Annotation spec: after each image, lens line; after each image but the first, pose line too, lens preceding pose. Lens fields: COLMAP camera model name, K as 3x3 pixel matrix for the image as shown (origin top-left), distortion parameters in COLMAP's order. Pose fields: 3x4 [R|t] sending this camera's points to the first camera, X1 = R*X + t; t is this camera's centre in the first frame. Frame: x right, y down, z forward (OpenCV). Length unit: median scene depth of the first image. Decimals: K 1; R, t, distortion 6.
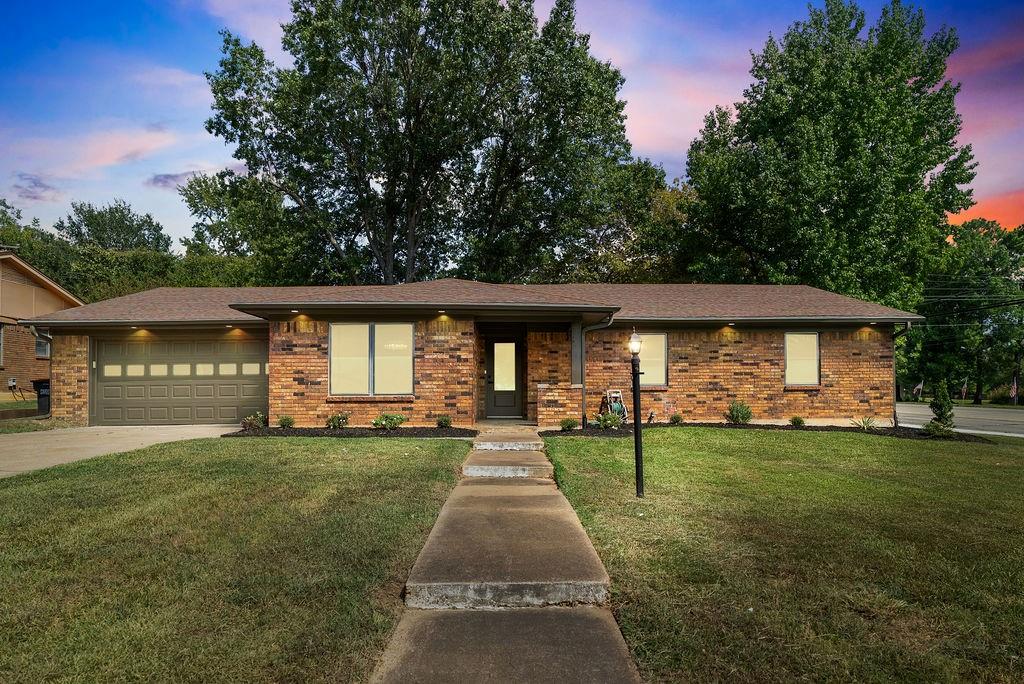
lens RADIAL K [[570.3, 0, 517.4], [0, 570.3, 378.2], [0, 0, 1]] dist [0.001524, -0.000637]
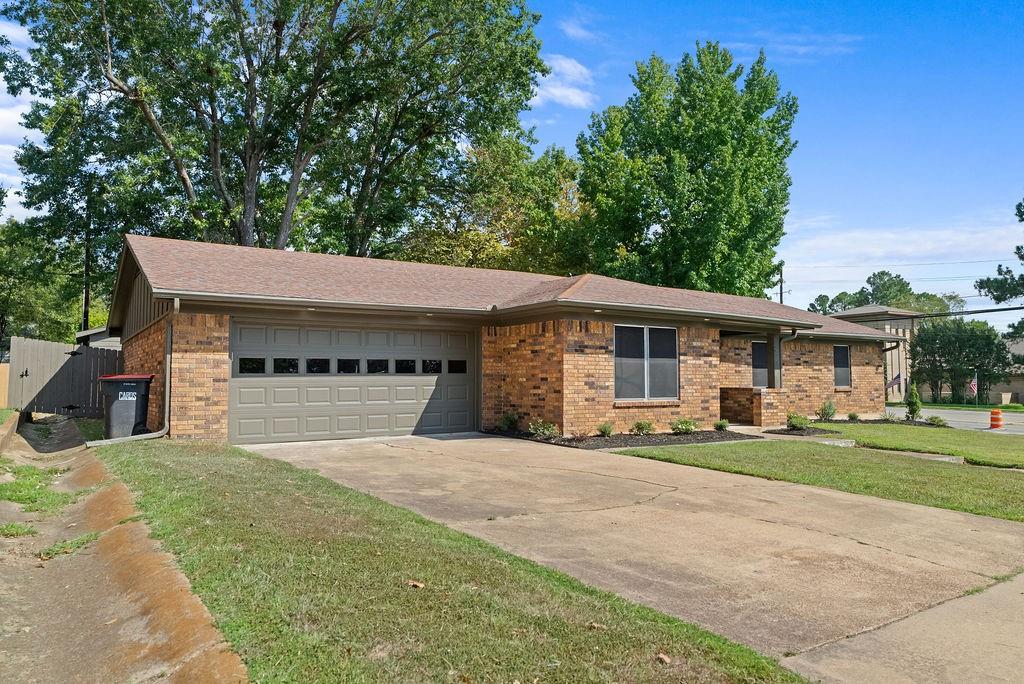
lens RADIAL K [[710.6, 0, 511.1], [0, 710.6, 341.3], [0, 0, 1]] dist [-0.005786, -0.001502]
pose [[0.831441, 0.035607, 0.554471, -1.128014], [-0.021458, 0.999258, -0.031994, -0.026647], [-0.555199, 0.014704, 0.831588, 0.111604]]
